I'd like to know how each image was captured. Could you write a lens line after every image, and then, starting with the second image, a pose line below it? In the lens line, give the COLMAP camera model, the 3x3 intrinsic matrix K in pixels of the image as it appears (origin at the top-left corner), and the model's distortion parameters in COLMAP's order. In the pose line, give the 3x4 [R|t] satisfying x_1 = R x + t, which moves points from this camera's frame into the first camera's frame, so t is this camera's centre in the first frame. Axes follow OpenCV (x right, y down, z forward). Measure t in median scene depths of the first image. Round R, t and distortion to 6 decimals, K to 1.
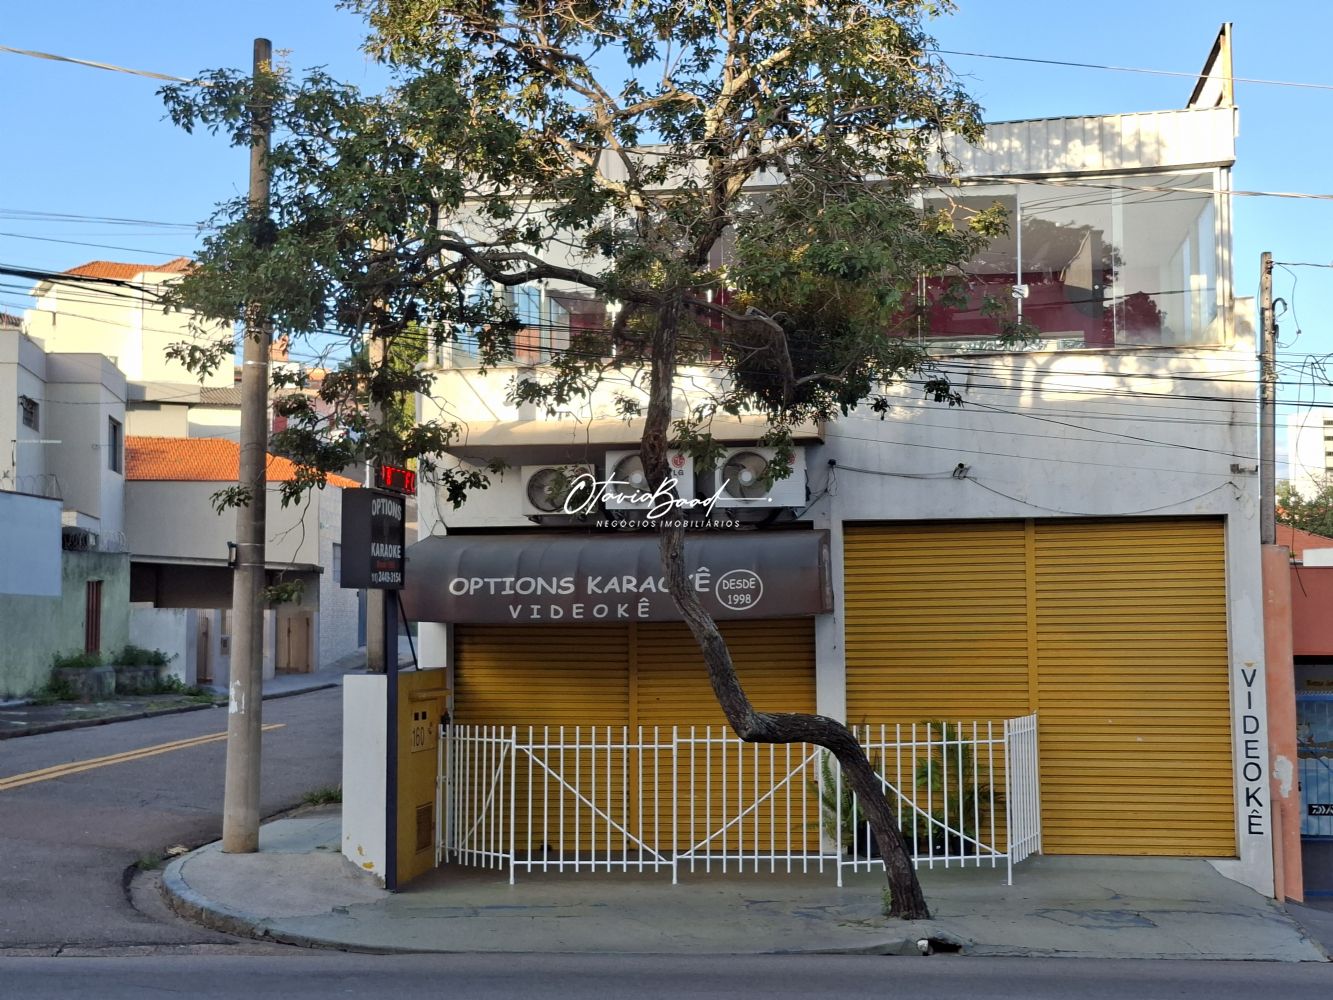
lens RADIAL K [[1793.7, 0, 666.5], [0, 1793.7, 500.0], [0, 0, 1]] dist [0.204919, -0.566033]
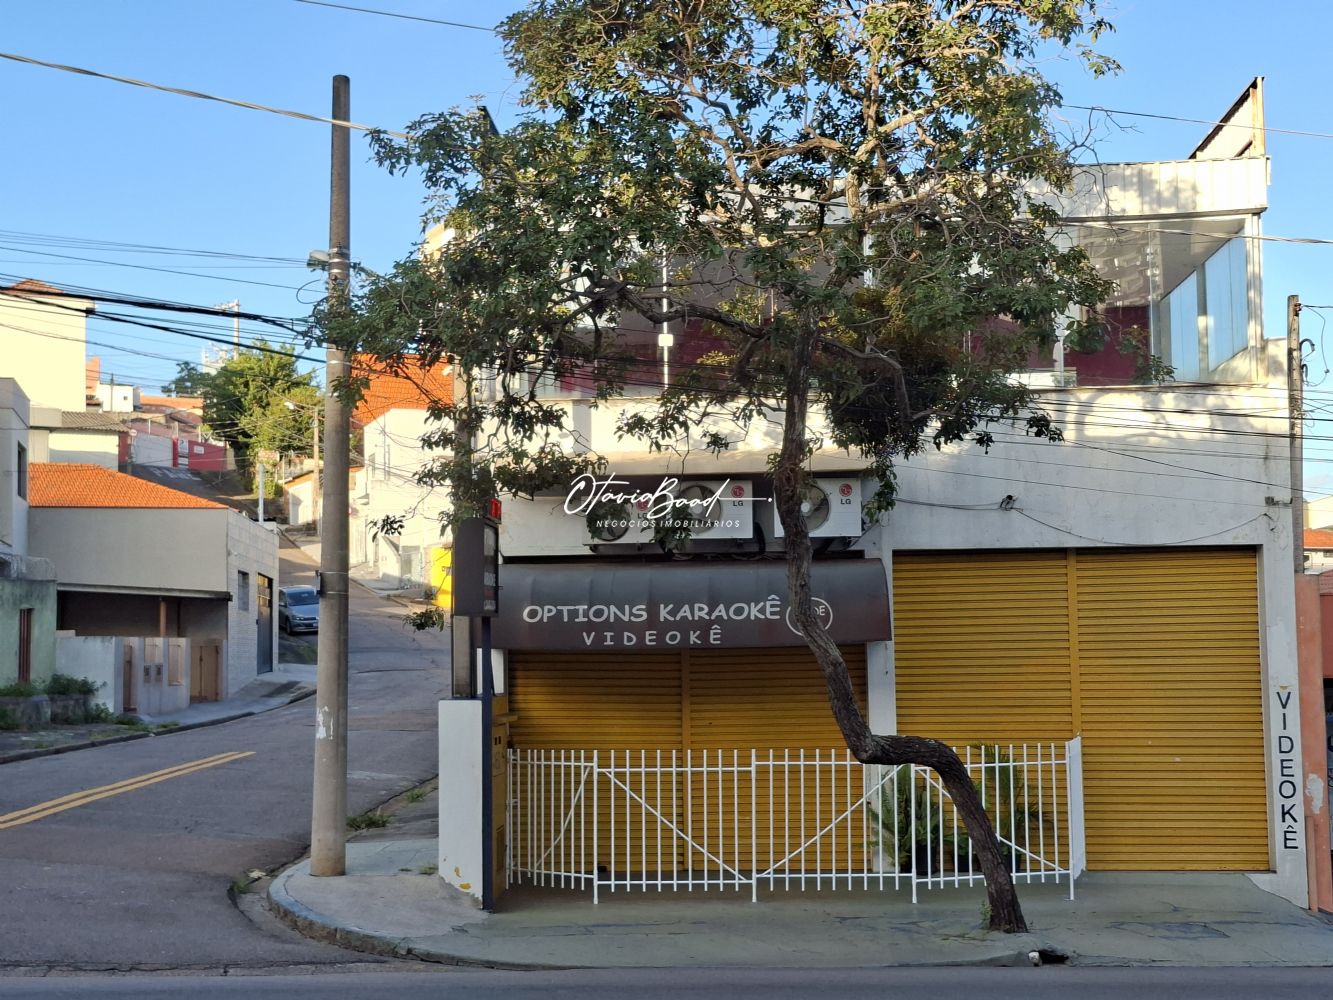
lens RADIAL K [[1783.8, 0, 665.1], [0, 1783.8, 522.5], [0, 0, 1]] dist [0.191641, -0.540947]
pose [[0.997790, 0.001997, 0.066421, -0.106563], [-0.001817, 0.999994, -0.002780, -0.001300], [-0.066426, 0.002653, 0.997788, -0.019428]]
